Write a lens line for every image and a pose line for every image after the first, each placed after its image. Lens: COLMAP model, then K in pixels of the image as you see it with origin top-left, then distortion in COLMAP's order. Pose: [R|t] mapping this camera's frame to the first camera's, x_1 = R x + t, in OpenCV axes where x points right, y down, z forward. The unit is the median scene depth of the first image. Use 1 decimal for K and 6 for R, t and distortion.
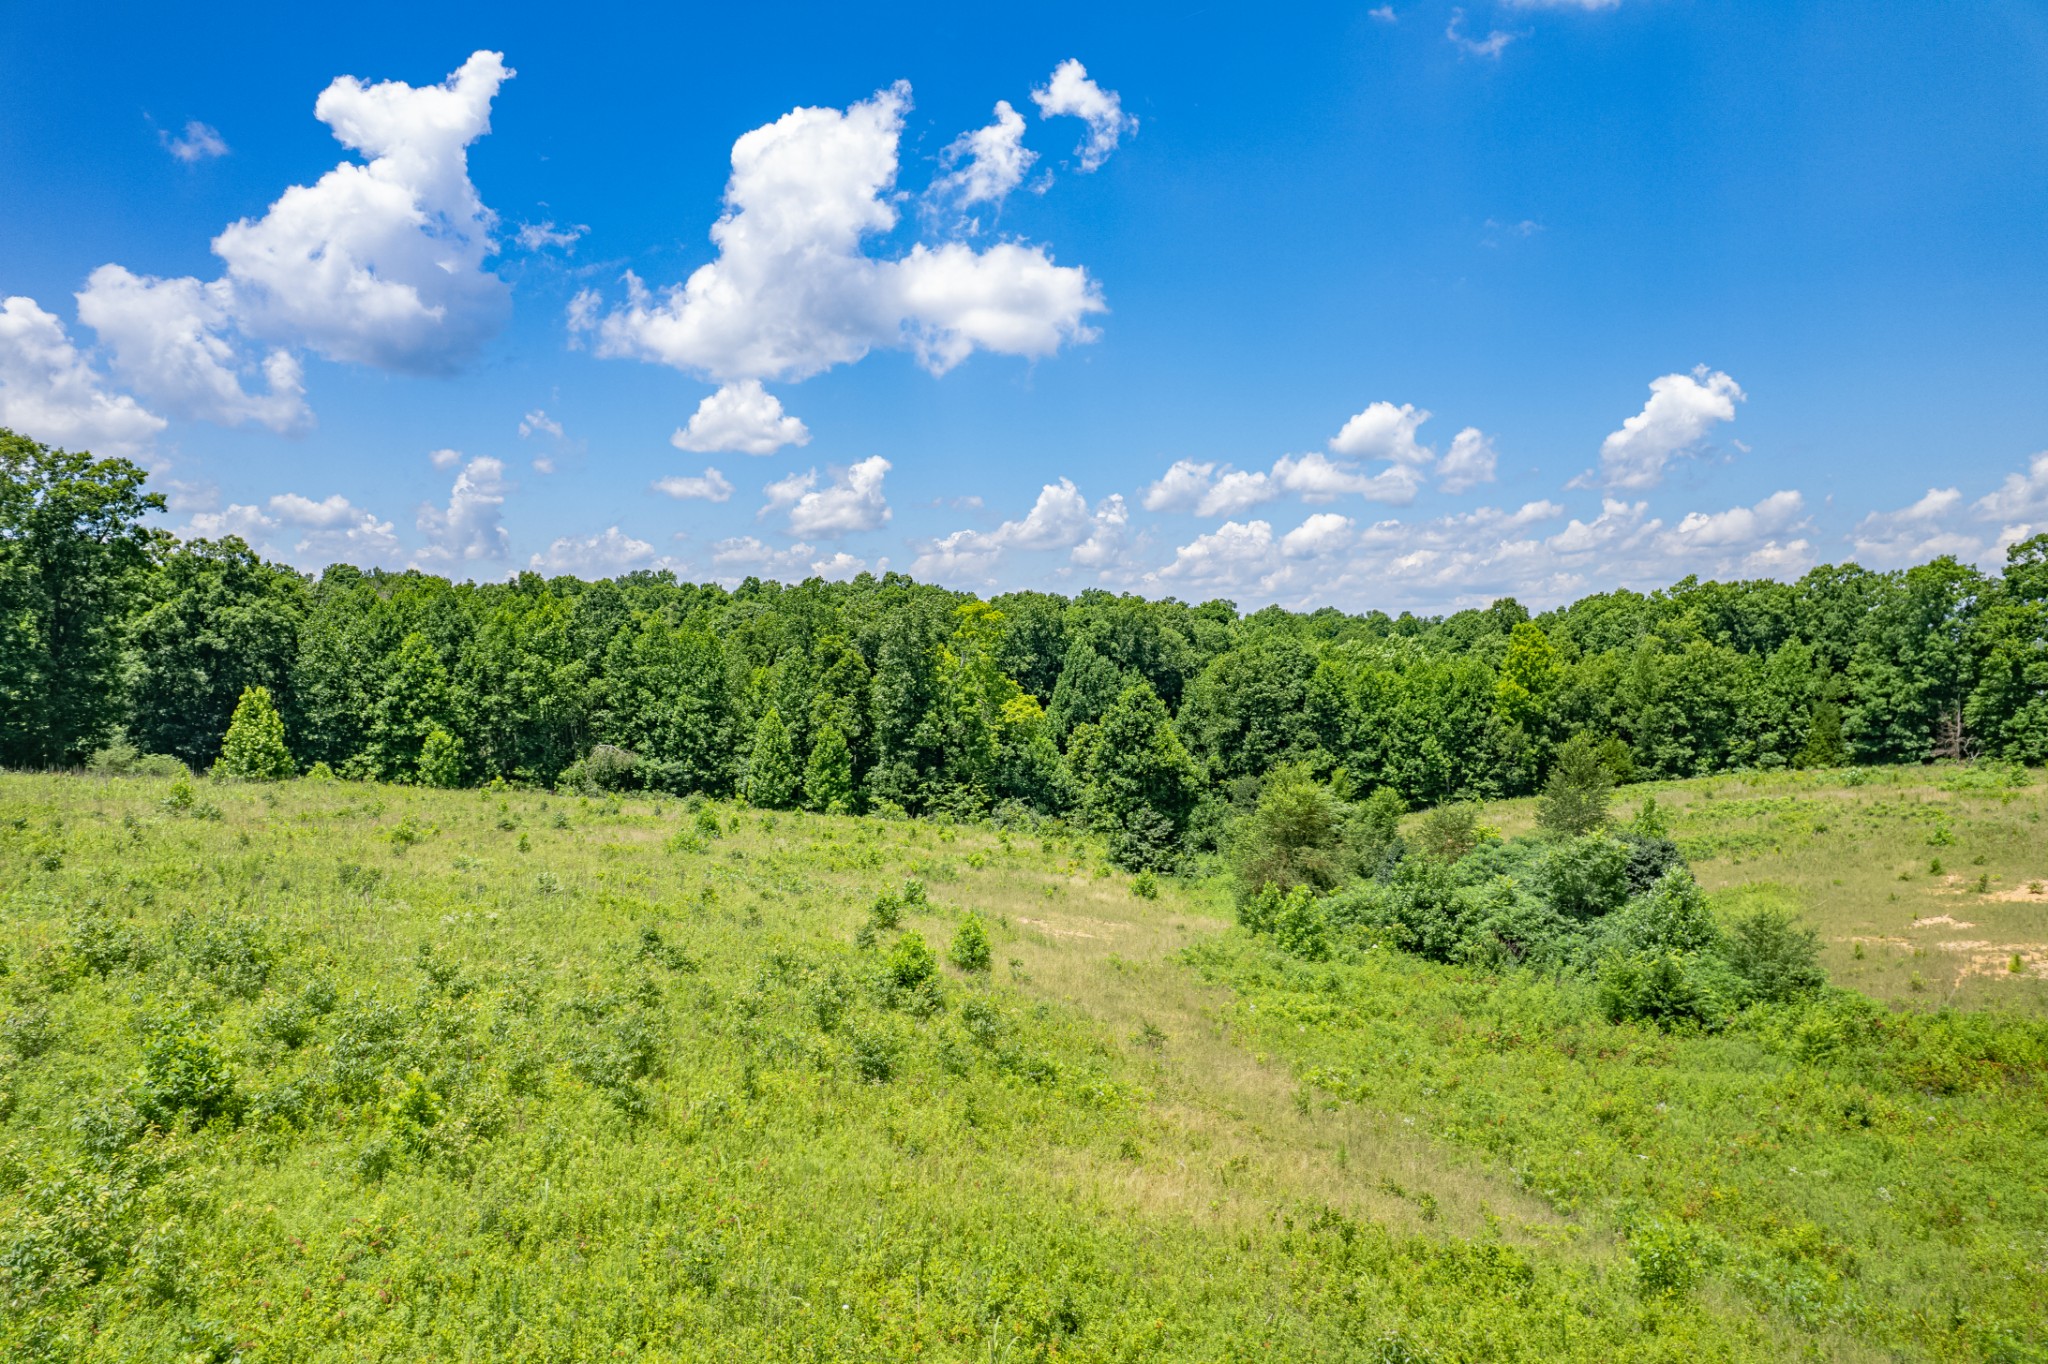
lens RADIAL K [[1315.4, 0, 1022.8], [0, 1315.4, 687.3], [0, 0, 1]] dist [-0.078099, 0.073081]
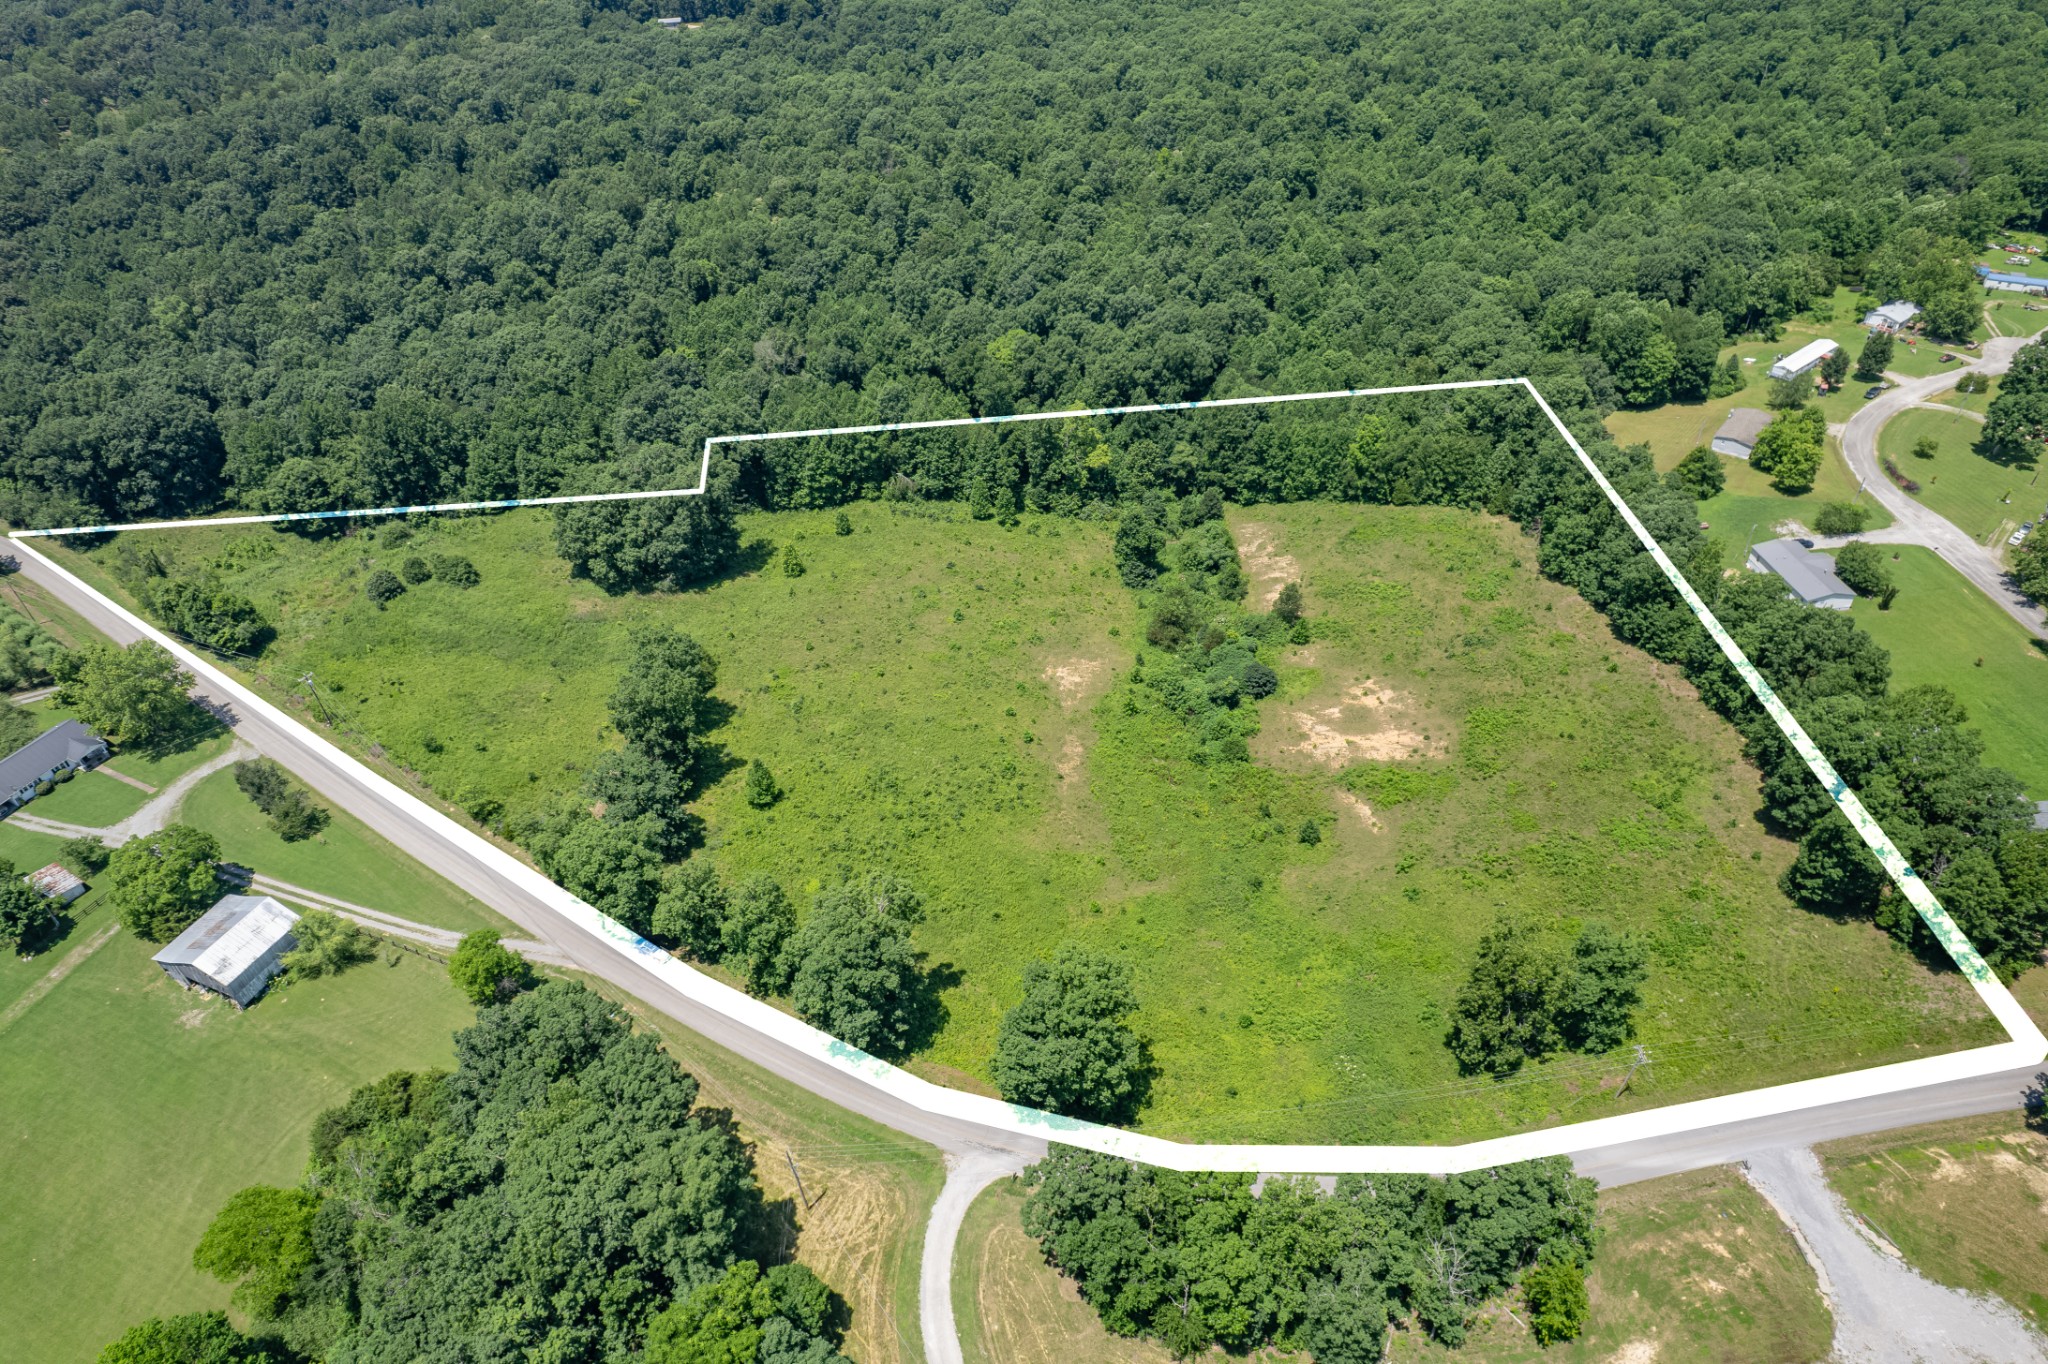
lens RADIAL K [[1315.4, 0, 1022.8], [0, 1315.4, 687.3], [0, 0, 1]] dist [-0.078099, 0.073081]
pose [[0.986577, 0.078369, -0.143265, 0.203322], [0.024573, 0.796079, 0.604694, -0.937272], [0.161439, -0.600098, 0.783467, -0.833530]]
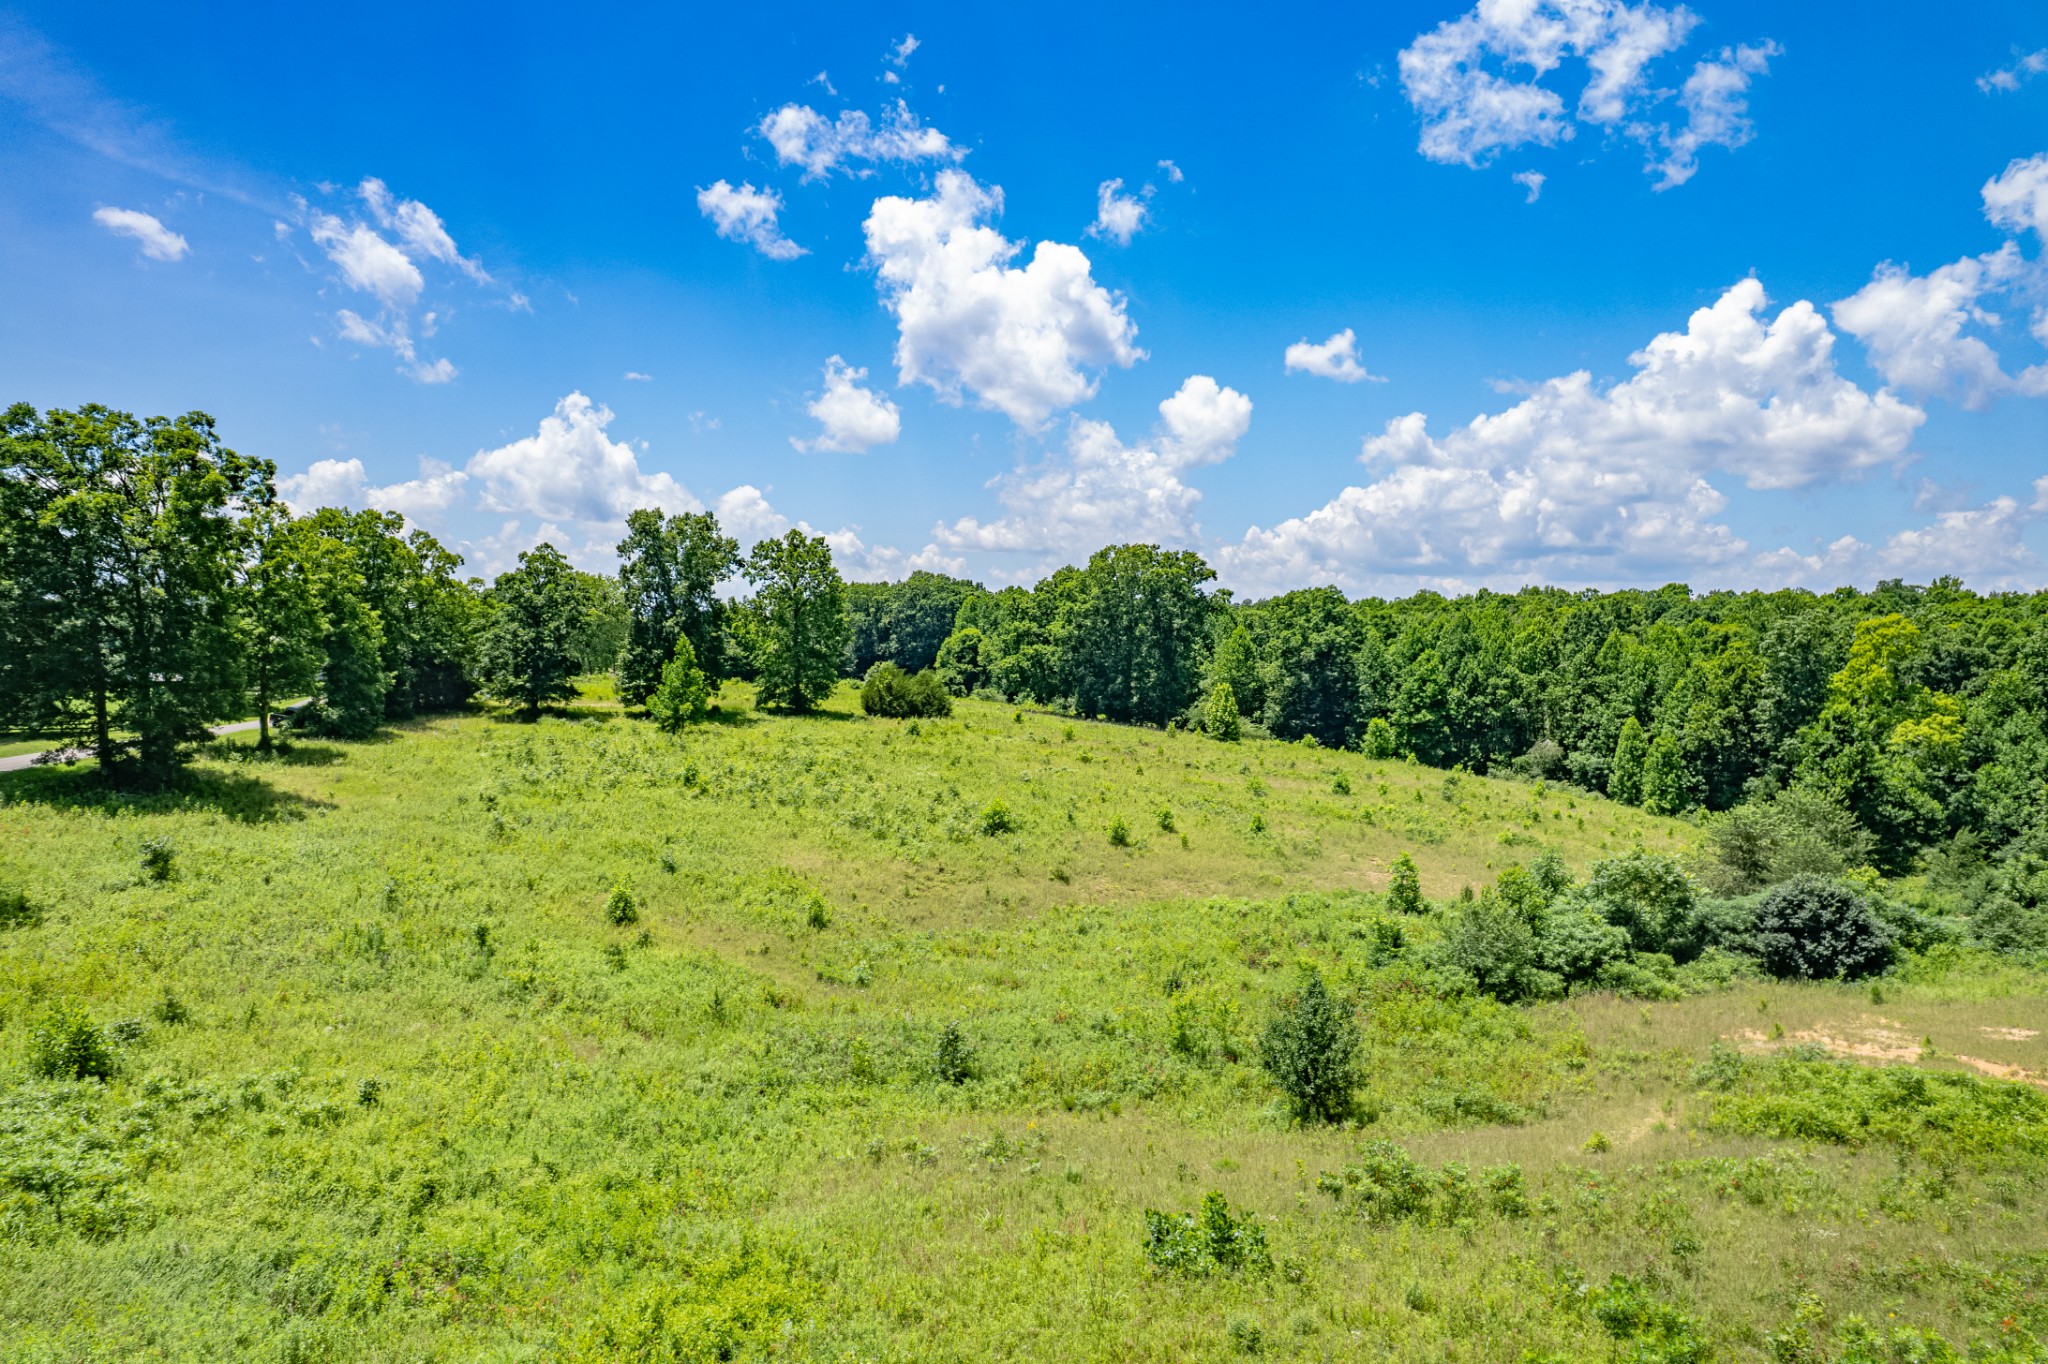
lens RADIAL K [[1315.4, 0, 1022.8], [0, 1315.4, 687.3], [0, 0, 1]] dist [-0.078099, 0.073081]
pose [[0.375040, 0.025711, -0.926652, 0.600714], [-0.028242, 0.999468, 0.016301, -0.010796], [0.926578, 0.020057, 0.375567, 0.077171]]
